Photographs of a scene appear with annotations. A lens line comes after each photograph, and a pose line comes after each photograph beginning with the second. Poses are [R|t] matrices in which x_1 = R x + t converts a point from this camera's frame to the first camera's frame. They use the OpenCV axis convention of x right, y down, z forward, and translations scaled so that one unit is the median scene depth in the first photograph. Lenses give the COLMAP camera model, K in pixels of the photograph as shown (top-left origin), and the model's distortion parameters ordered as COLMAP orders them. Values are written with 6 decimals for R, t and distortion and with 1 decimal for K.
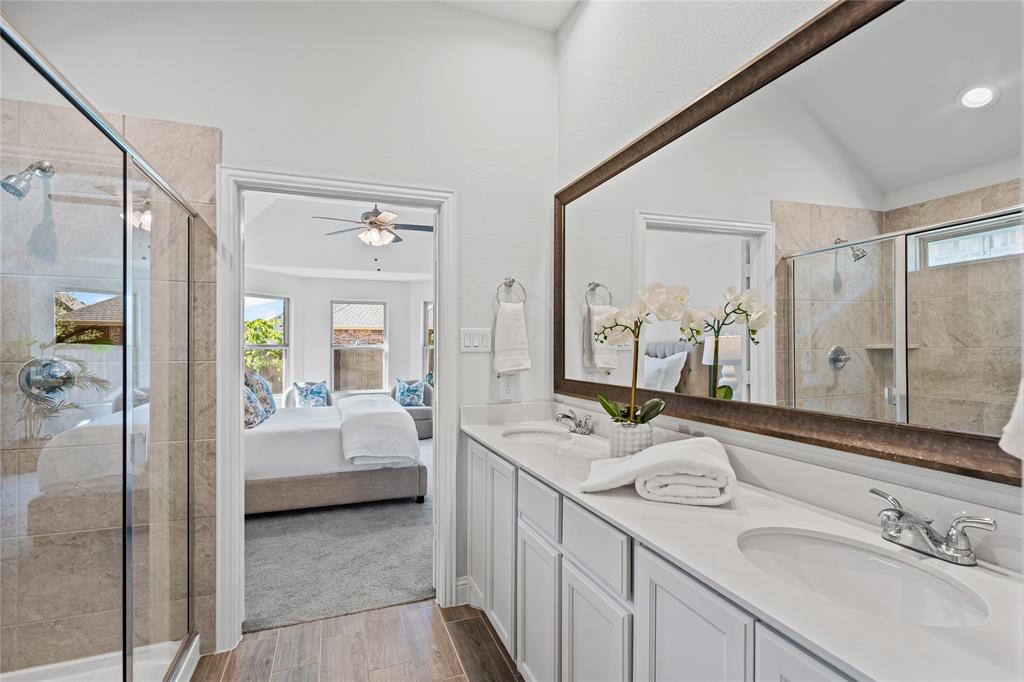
lens RADIAL K [[483.1, 0, 505.7], [0, 483.1, 337.2], [0, 0, 1]] dist [-0.003564, 0.002797]
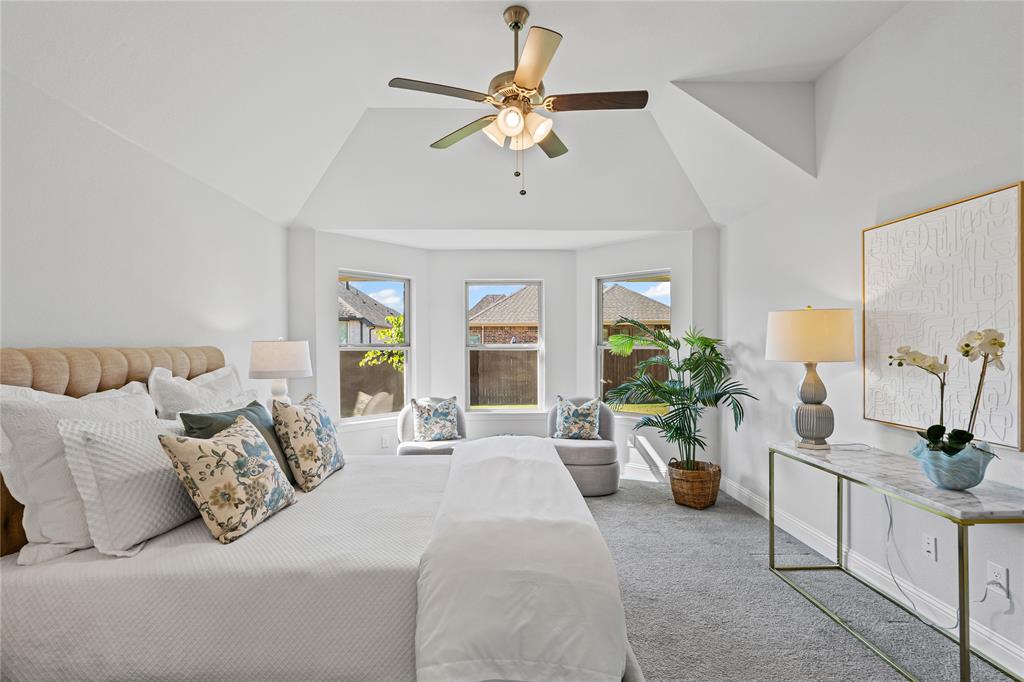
lens RADIAL K [[483.1, 0, 505.7], [0, 483.1, 342.5], [0, 0, 1]] dist [-0.003564, 0.002797]
pose [[0.948447, -0.004940, -0.316898, -0.085269], [0.009918, 0.999851, 0.014097, 0.004497], [0.316781, -0.016513, 0.948355, 0.360784]]
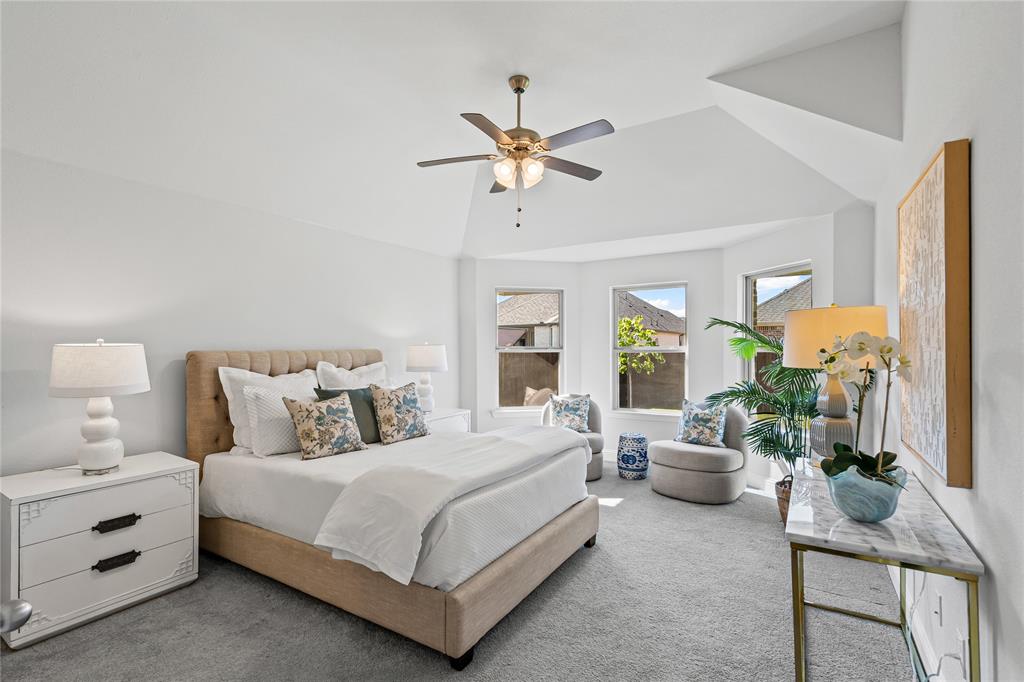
lens RADIAL K [[483.1, 0, 509.9], [0, 483.1, 339.8], [0, 0, 1]] dist [-0.003564, 0.002797]
pose [[0.613788, -0.014751, -0.789333, 0.145522], [0.019621, 0.999802, -0.003427, 0.004918], [0.789227, -0.013384, 0.613955, 0.423737]]
